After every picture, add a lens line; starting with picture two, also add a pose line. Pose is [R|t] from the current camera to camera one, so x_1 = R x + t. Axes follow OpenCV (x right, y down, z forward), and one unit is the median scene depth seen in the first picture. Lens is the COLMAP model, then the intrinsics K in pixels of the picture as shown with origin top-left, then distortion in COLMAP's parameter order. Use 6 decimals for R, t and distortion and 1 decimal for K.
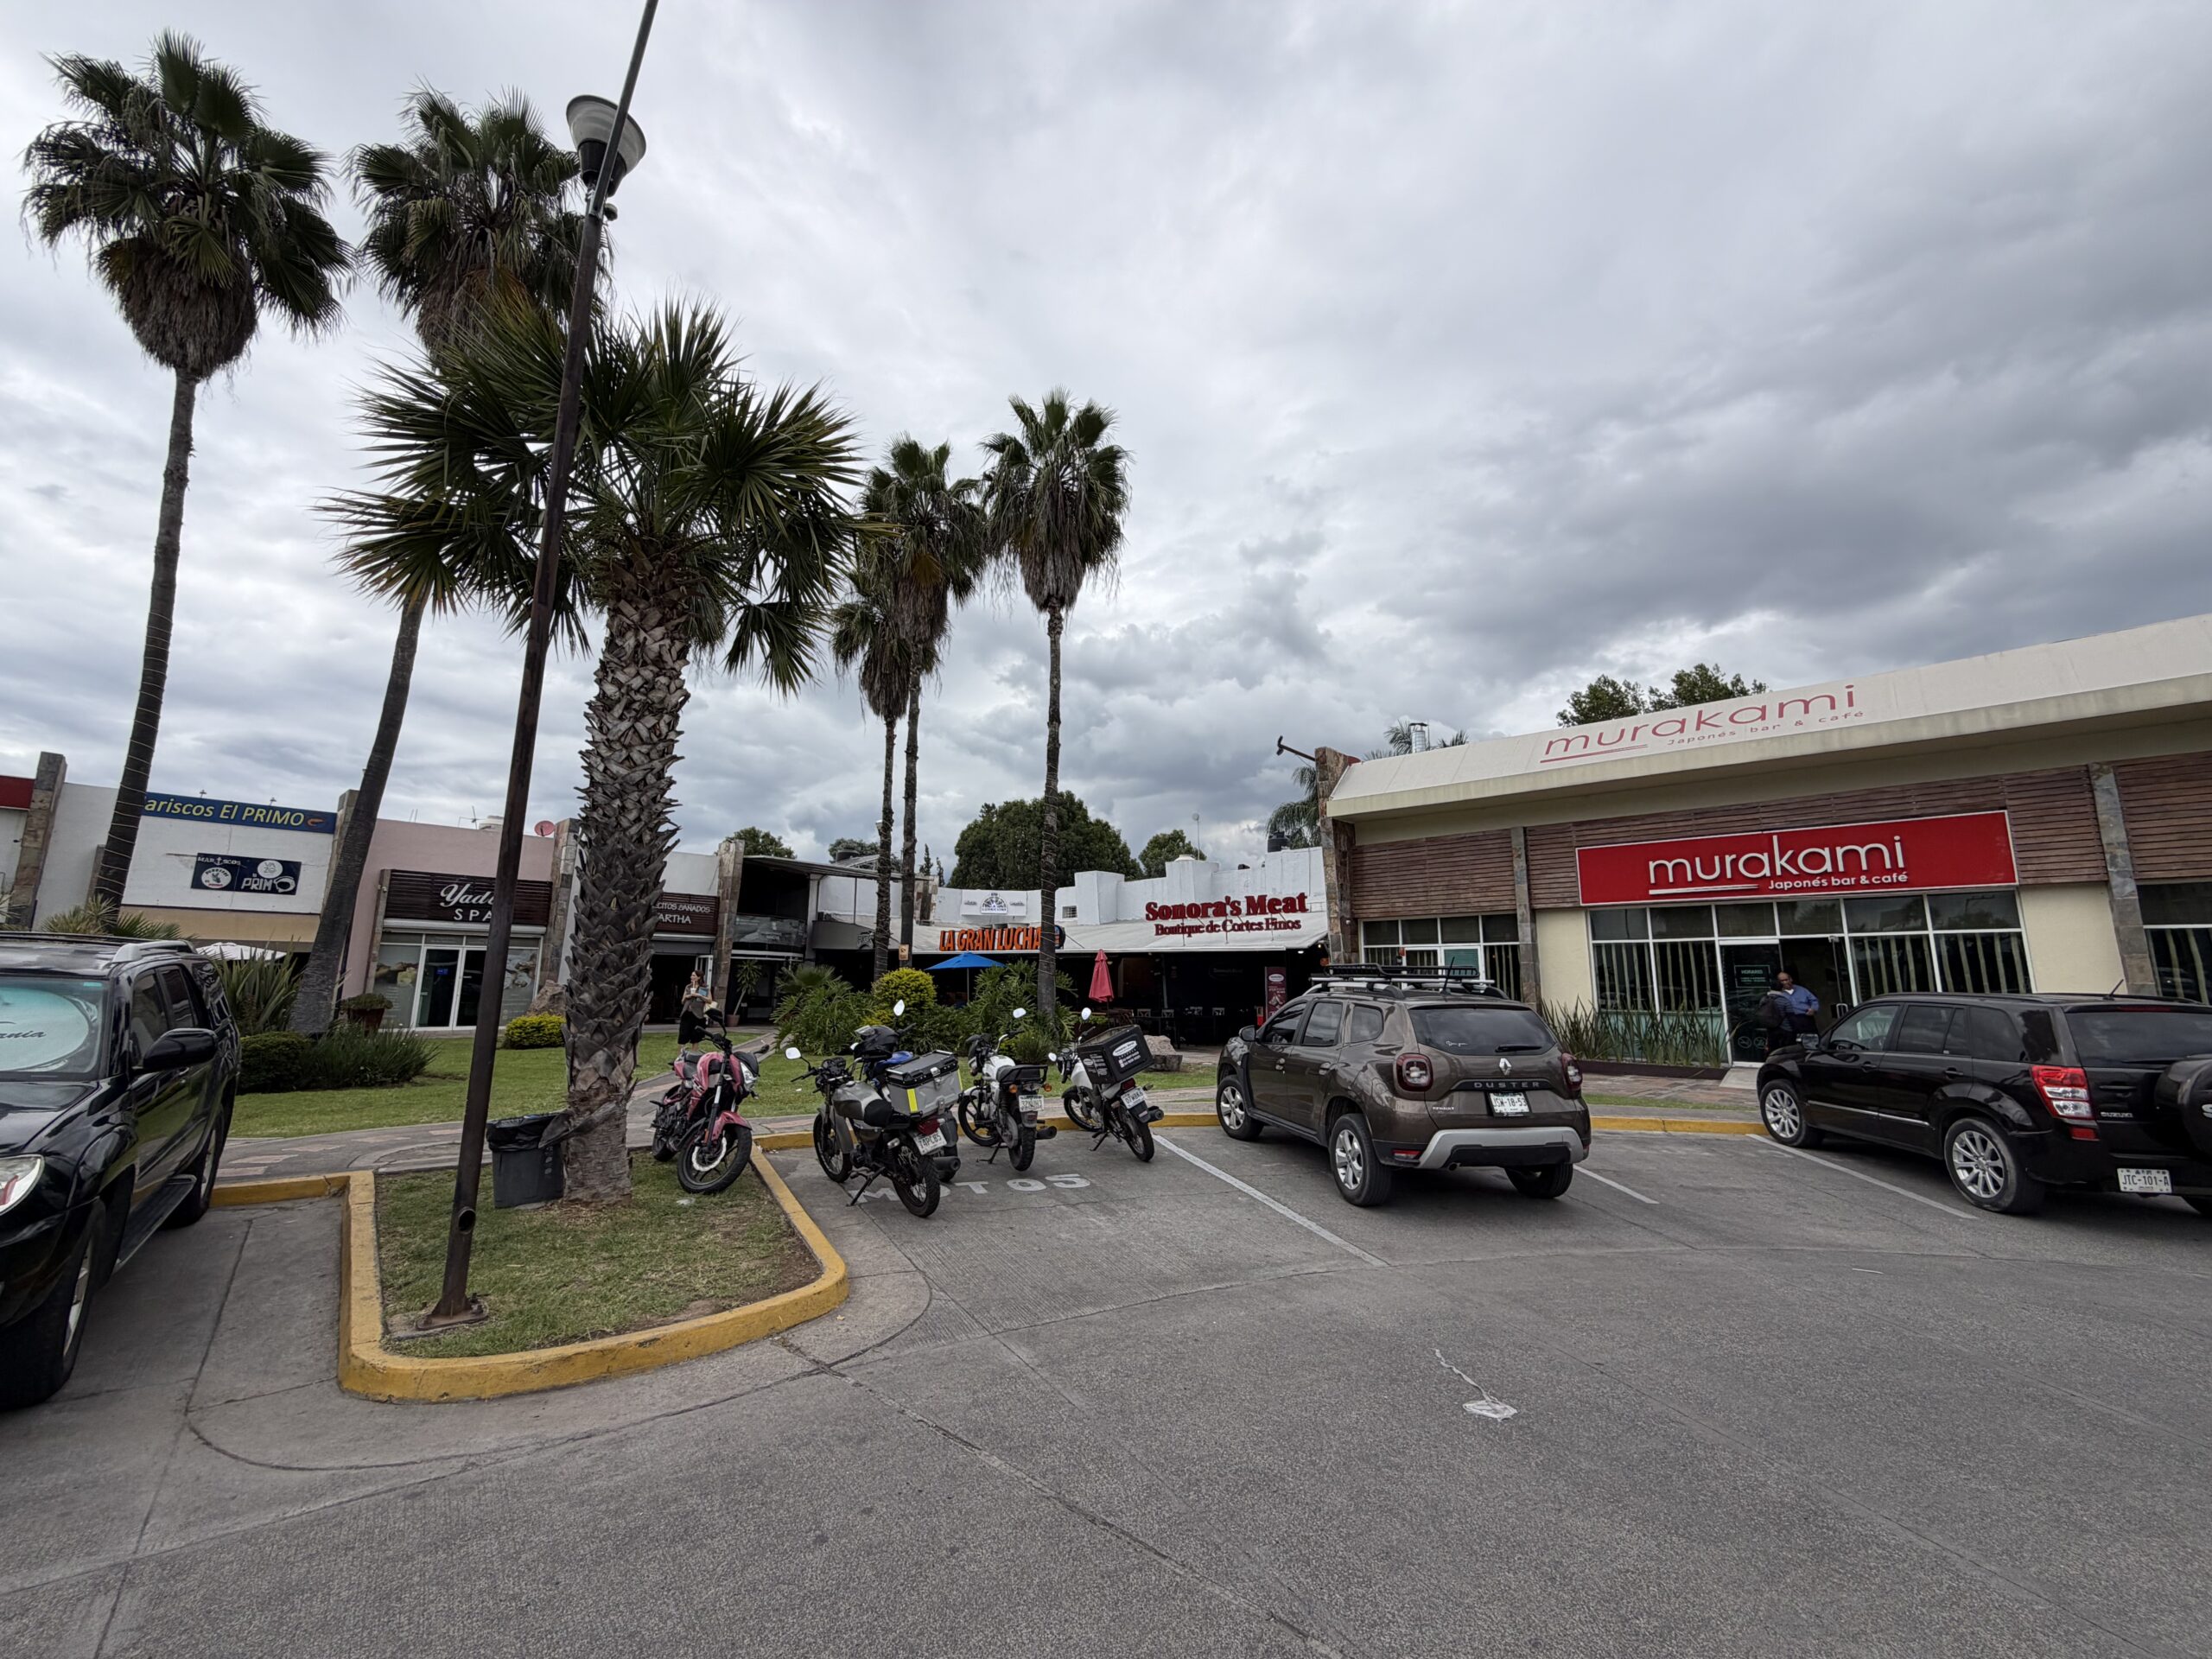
lens RADIAL K [[893.0, 0, 1093.8], [0, 893.0, 814.6], [0, 0, 1]] dist [0.001420, 0.000159]
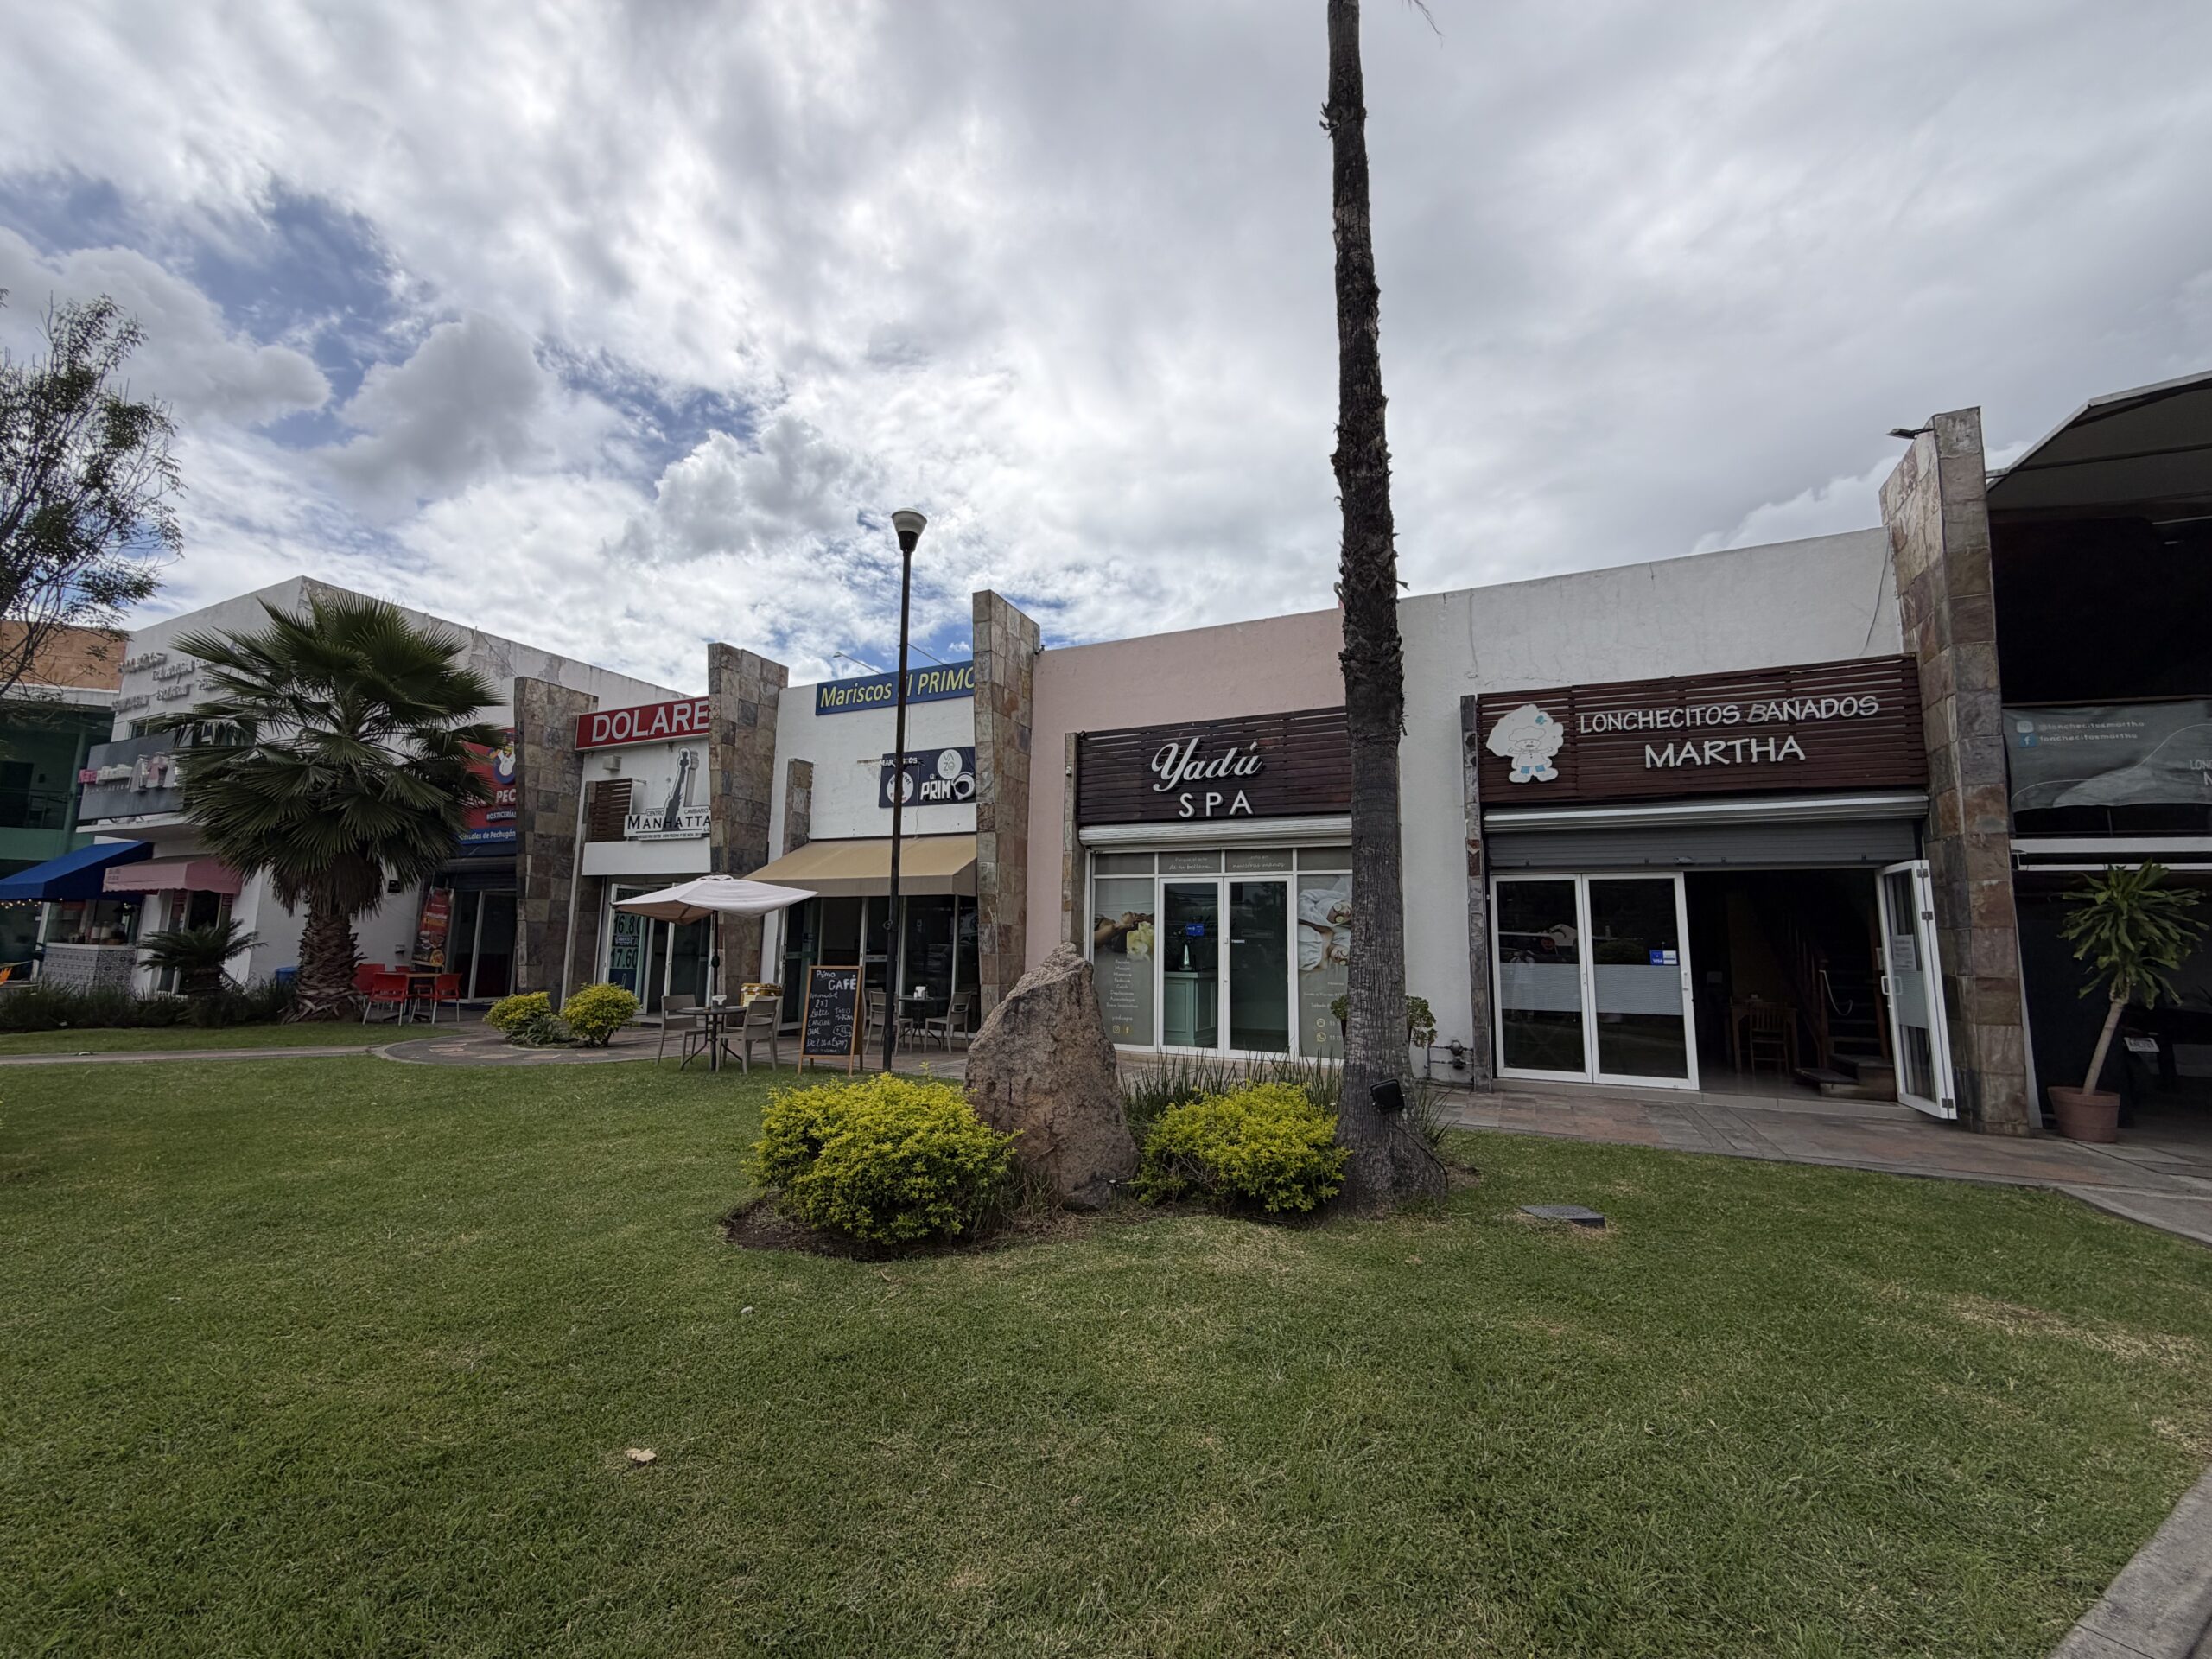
lens RADIAL K [[893.0, 0, 1124.1], [0, 893.0, 822.9], [0, 0, 1]] dist [0.001420, 0.000159]
pose [[0.310949, -0.128052, -0.941761, -0.291251], [0.171890, 0.982119, -0.076786, 0.149815], [0.934754, -0.138003, 0.327400, 0.817139]]
